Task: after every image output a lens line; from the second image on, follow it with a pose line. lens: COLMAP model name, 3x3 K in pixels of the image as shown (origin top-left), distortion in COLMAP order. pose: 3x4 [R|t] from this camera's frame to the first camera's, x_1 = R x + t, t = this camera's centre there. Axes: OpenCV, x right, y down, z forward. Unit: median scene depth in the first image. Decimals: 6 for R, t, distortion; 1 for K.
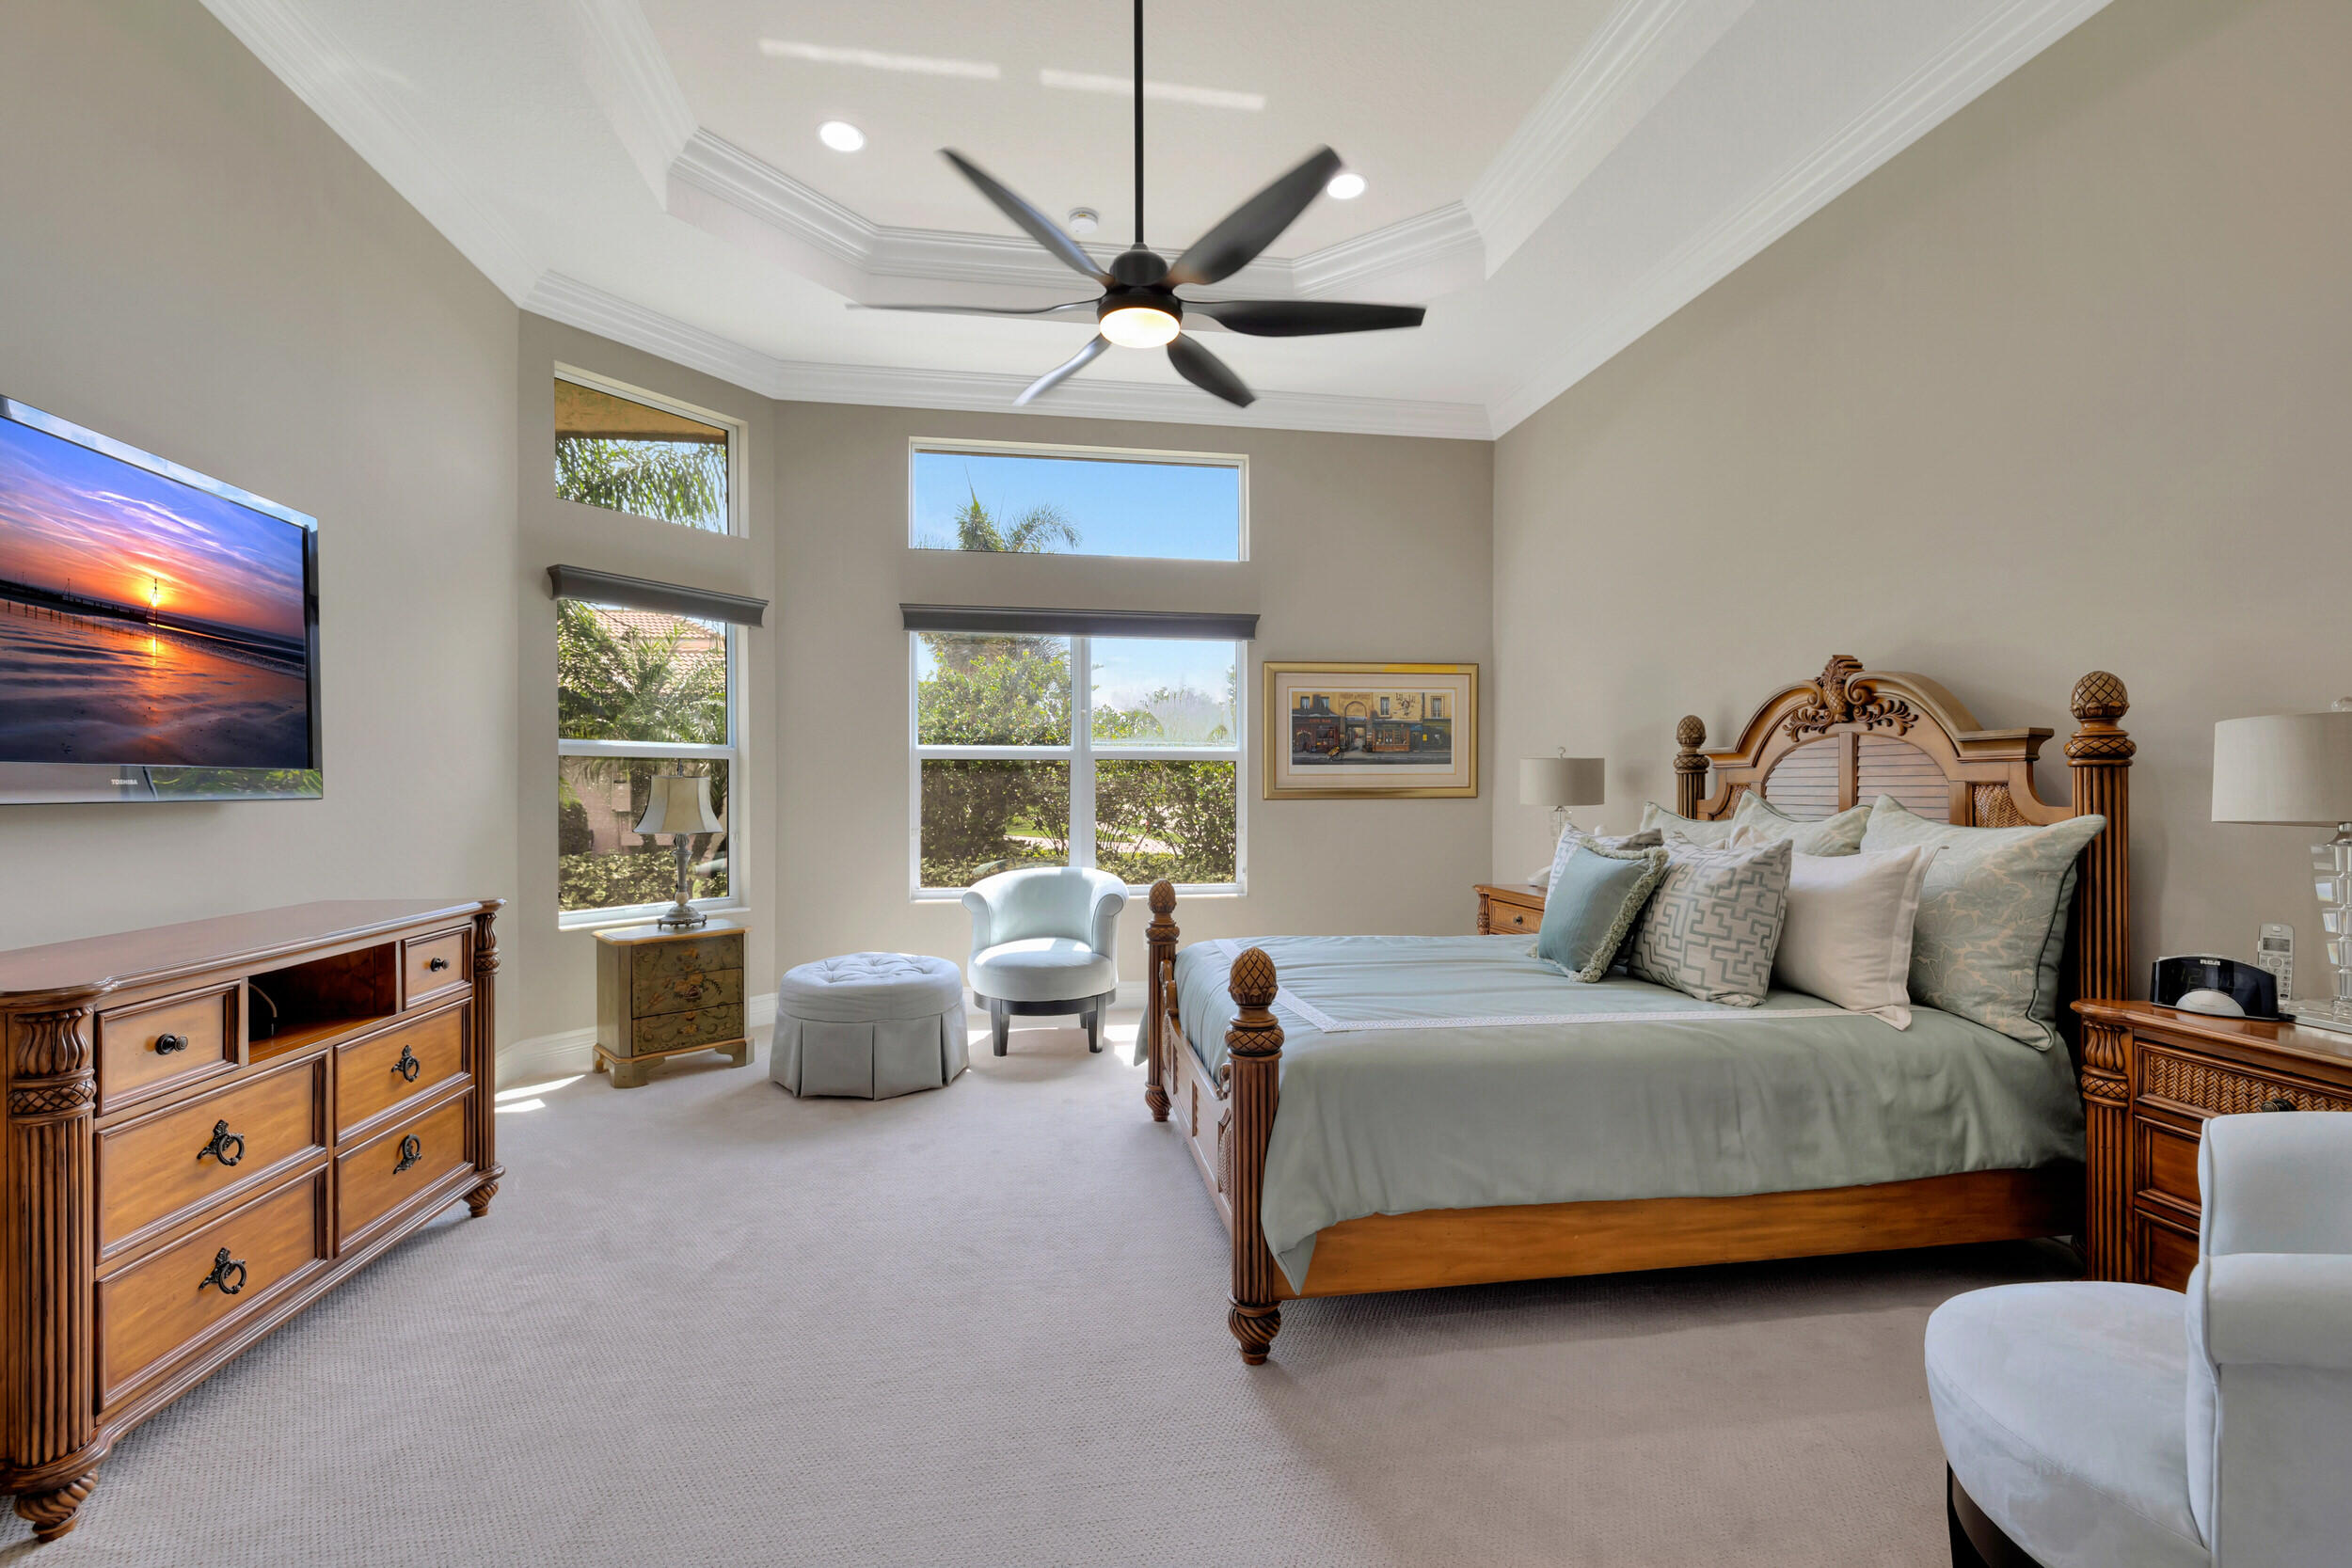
lens RADIAL K [[1000.8, 0, 1152.0], [0, 1000.8, 776.8], [0, 0, 1]] dist [0.000932, -0.000005]
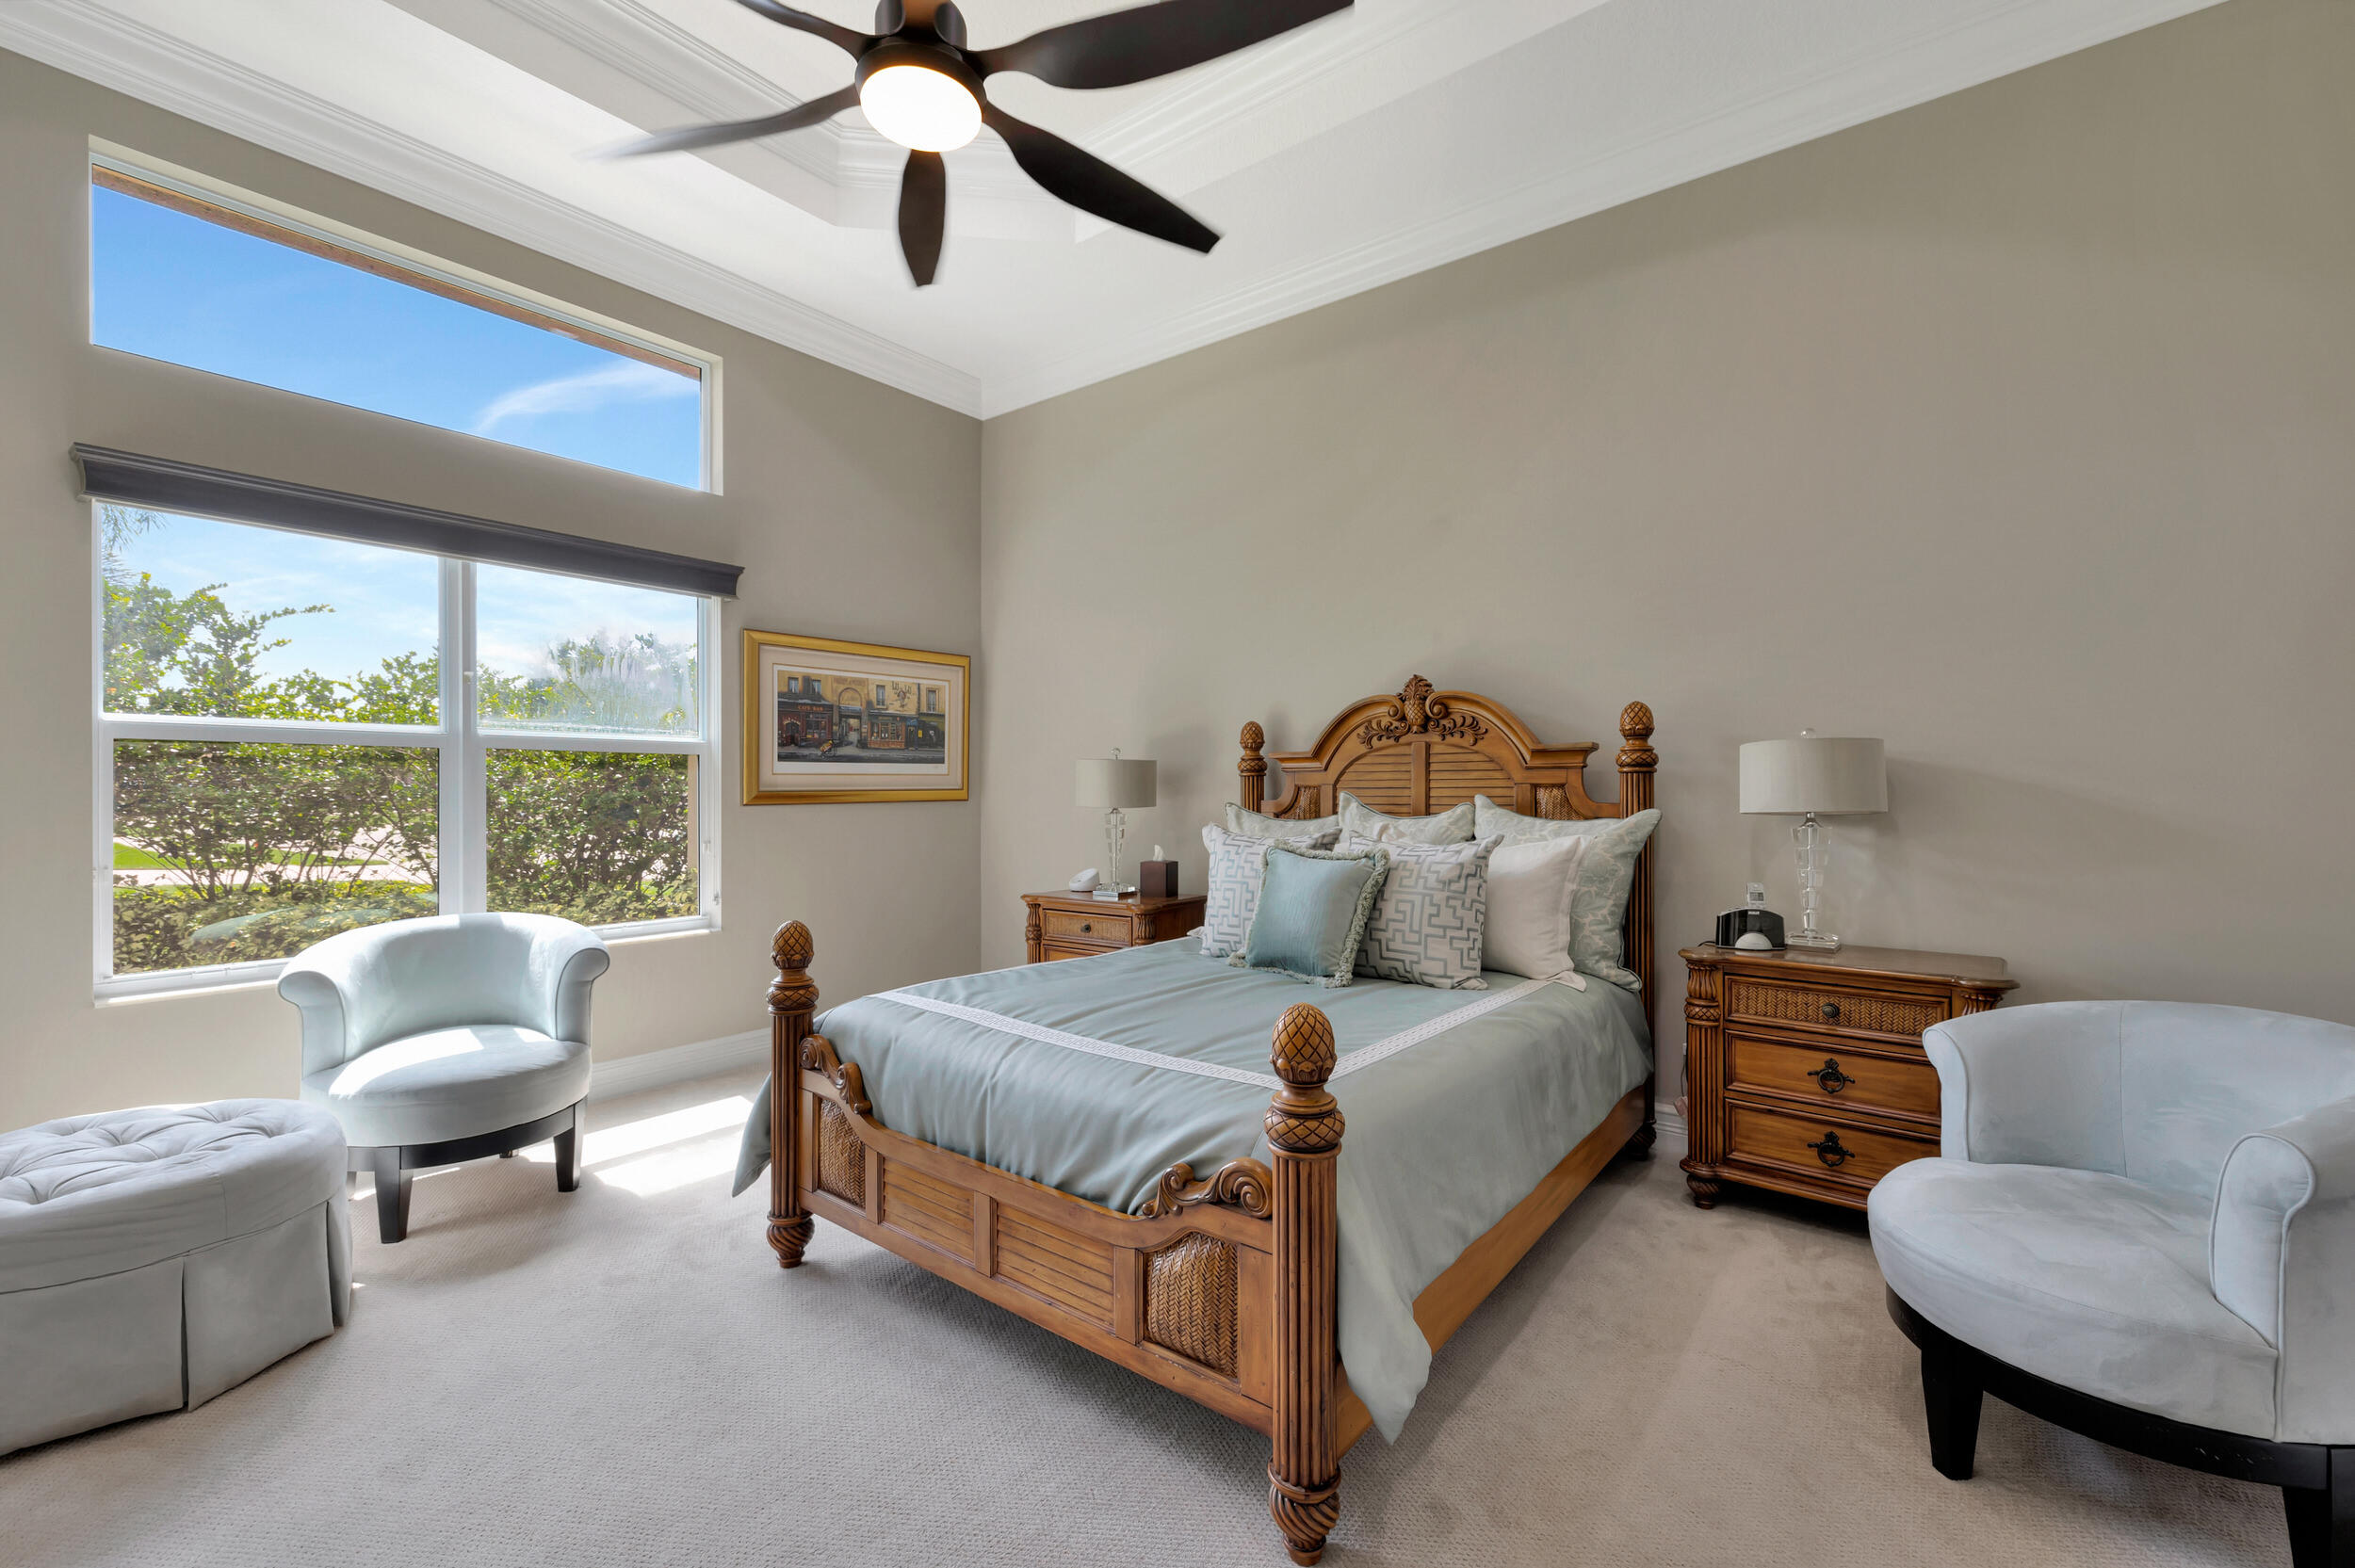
lens RADIAL K [[1002.1, 0, 1172.0], [0, 1002.1, 786.8], [0, 0, 1]] dist [0.000932, -0.000005]
pose [[0.722806, -0.000465, 0.691051, -0.286002], [-0.005329, 0.999966, 0.006247, 0.002412], [-0.691031, -0.008198, 0.722779, 0.312647]]
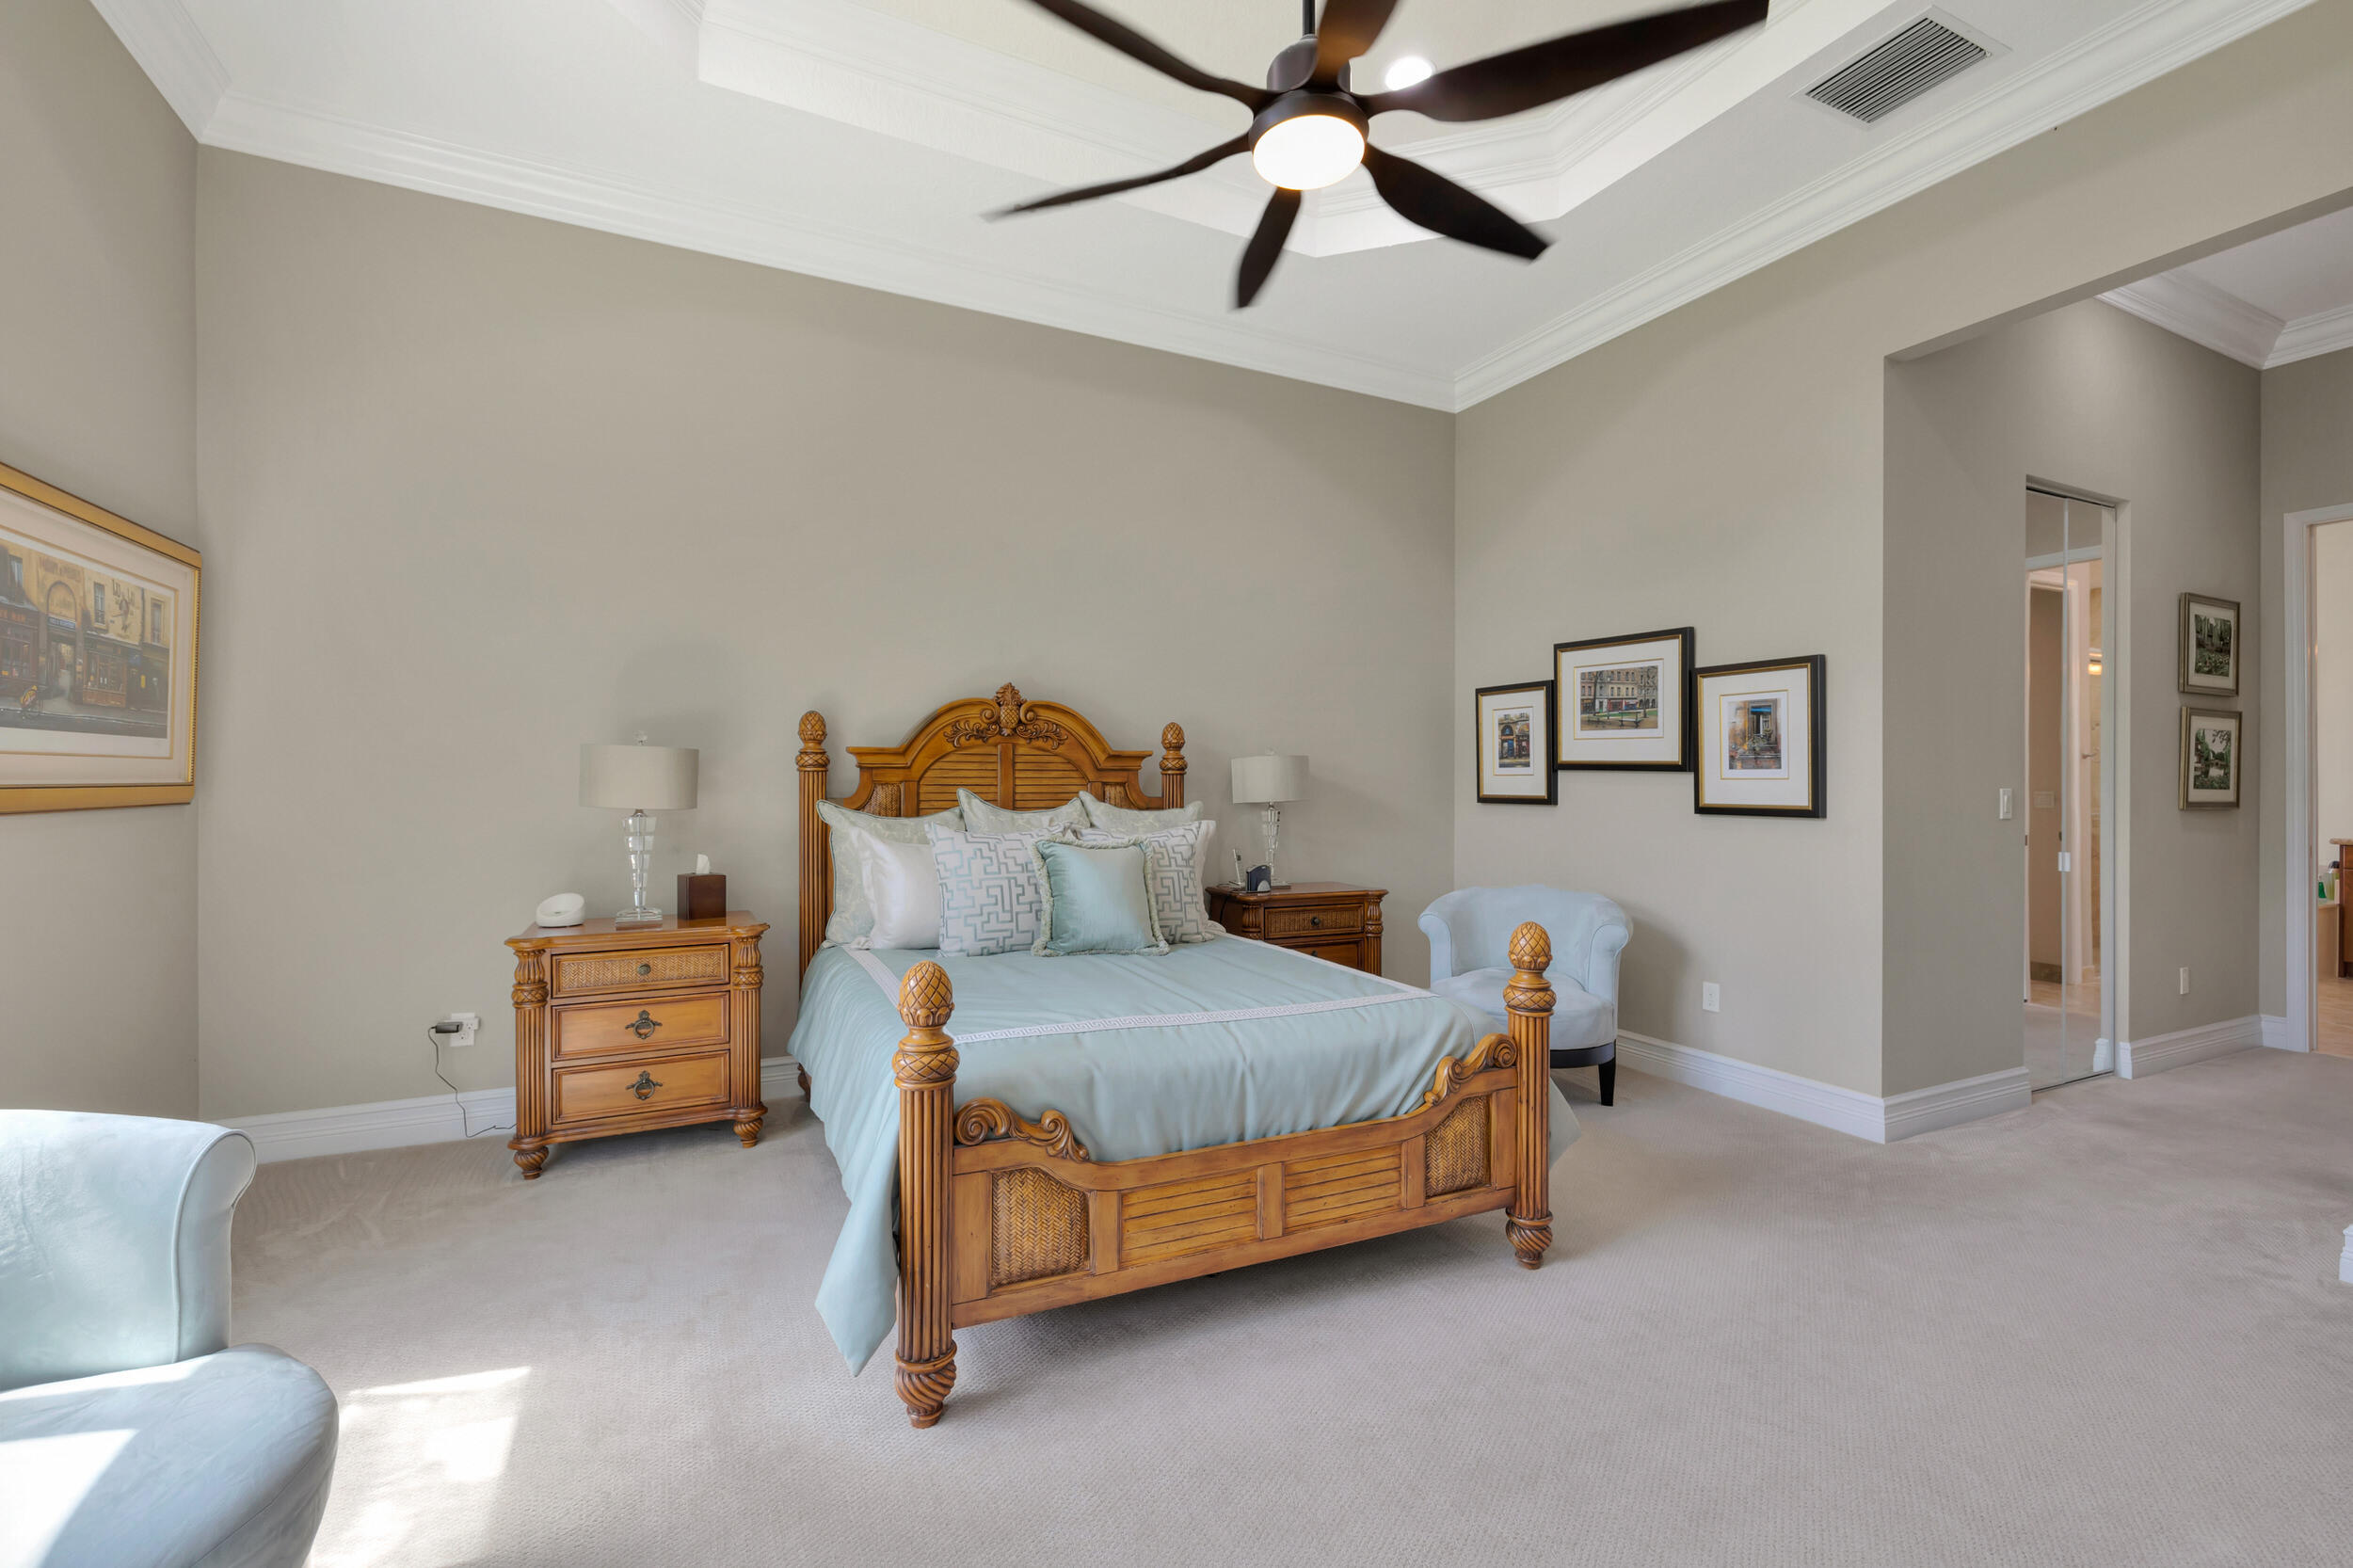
lens RADIAL K [[1001.3, 0, 1161.7], [0, 1001.3, 796.3], [0, 0, 1]] dist [0.000932, -0.000005]
pose [[-0.298314, -0.011658, 0.954397, -0.533468], [-0.013076, 0.999881, 0.008127, 0.009923], [-0.954378, -0.010055, -0.298431, 1.055631]]
